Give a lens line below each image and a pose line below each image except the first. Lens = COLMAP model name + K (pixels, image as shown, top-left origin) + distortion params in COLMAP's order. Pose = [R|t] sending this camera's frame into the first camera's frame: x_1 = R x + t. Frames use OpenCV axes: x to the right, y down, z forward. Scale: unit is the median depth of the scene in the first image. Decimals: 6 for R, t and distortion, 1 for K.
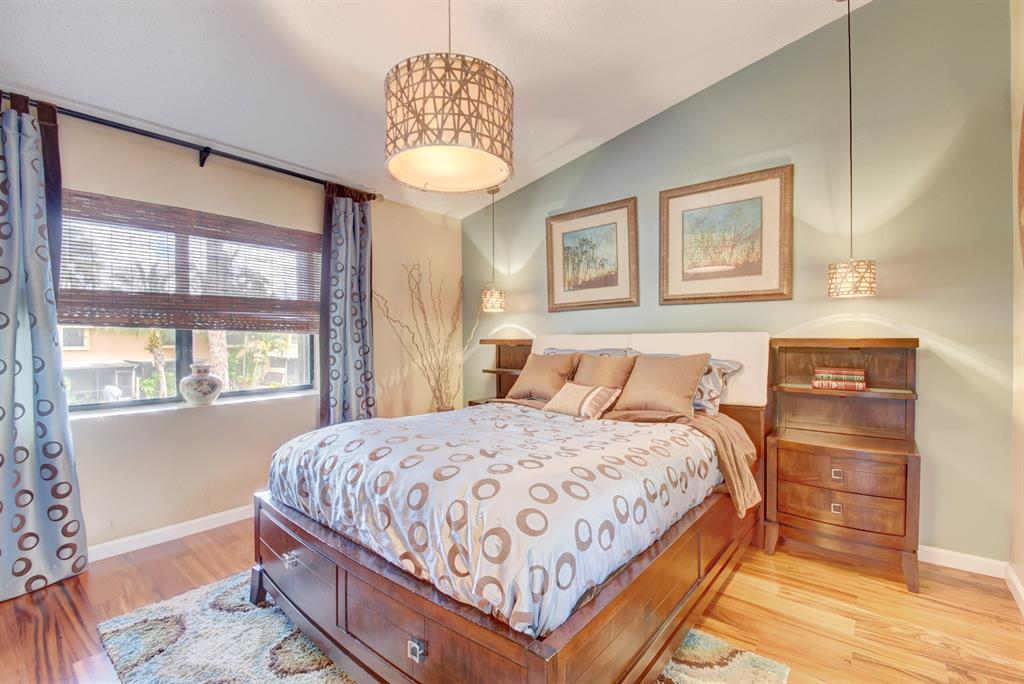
lens RADIAL K [[452.0, 0, 506.1], [0, 452.0, 346.9], [0, 0, 1]] dist [-0.002284, -0.007862]
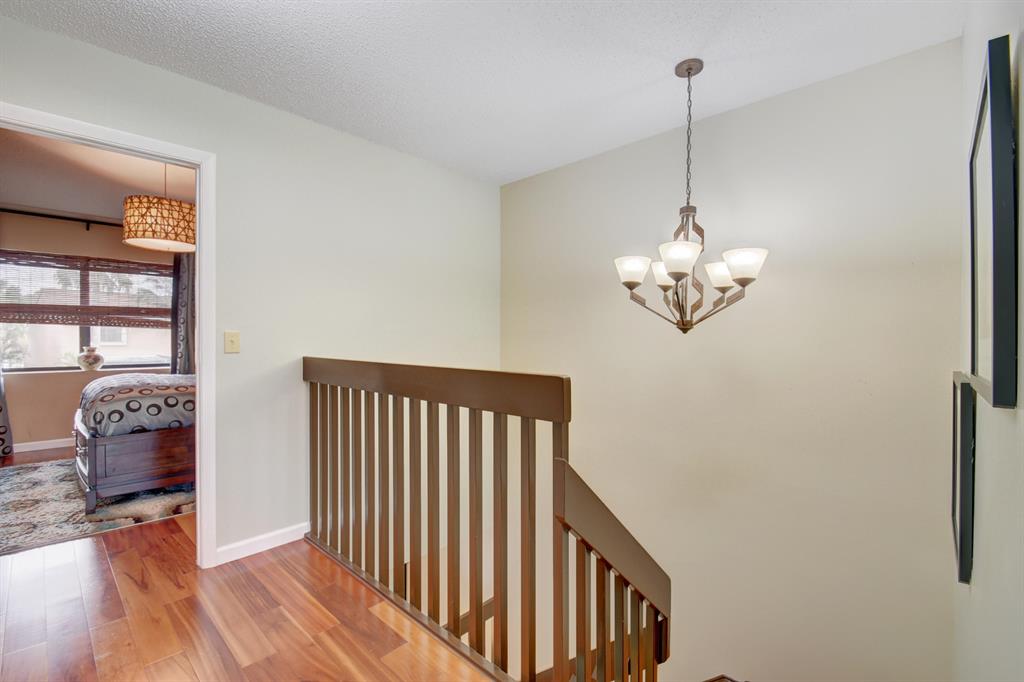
lens RADIAL K [[455.1, 0, 508.0], [0, 455.1, 342.0], [0, 0, 1]] dist [-0.004500, -0.003211]
pose [[0.997045, 0.003840, -0.076720, 1.056203], [-0.004470, 0.999958, -0.008048, 0.029051], [0.076685, 0.008367, 0.997020, -0.589379]]
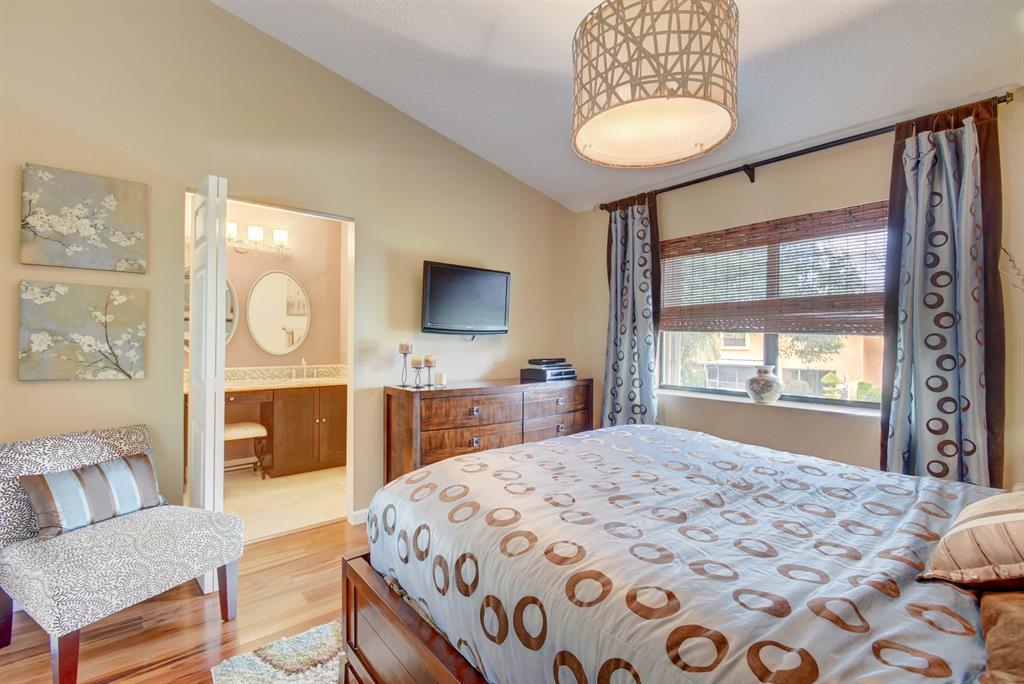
lens RADIAL K [[452.0, 0, 504.9], [0, 452.0, 341.9], [0, 0, 1]] dist [-0.002284, -0.007862]
pose [[-0.184786, 0.004415, -0.982769, 0.506302], [-0.021986, 0.999721, 0.008625, -0.013080], [0.982533, 0.023201, -0.184638, 0.629810]]
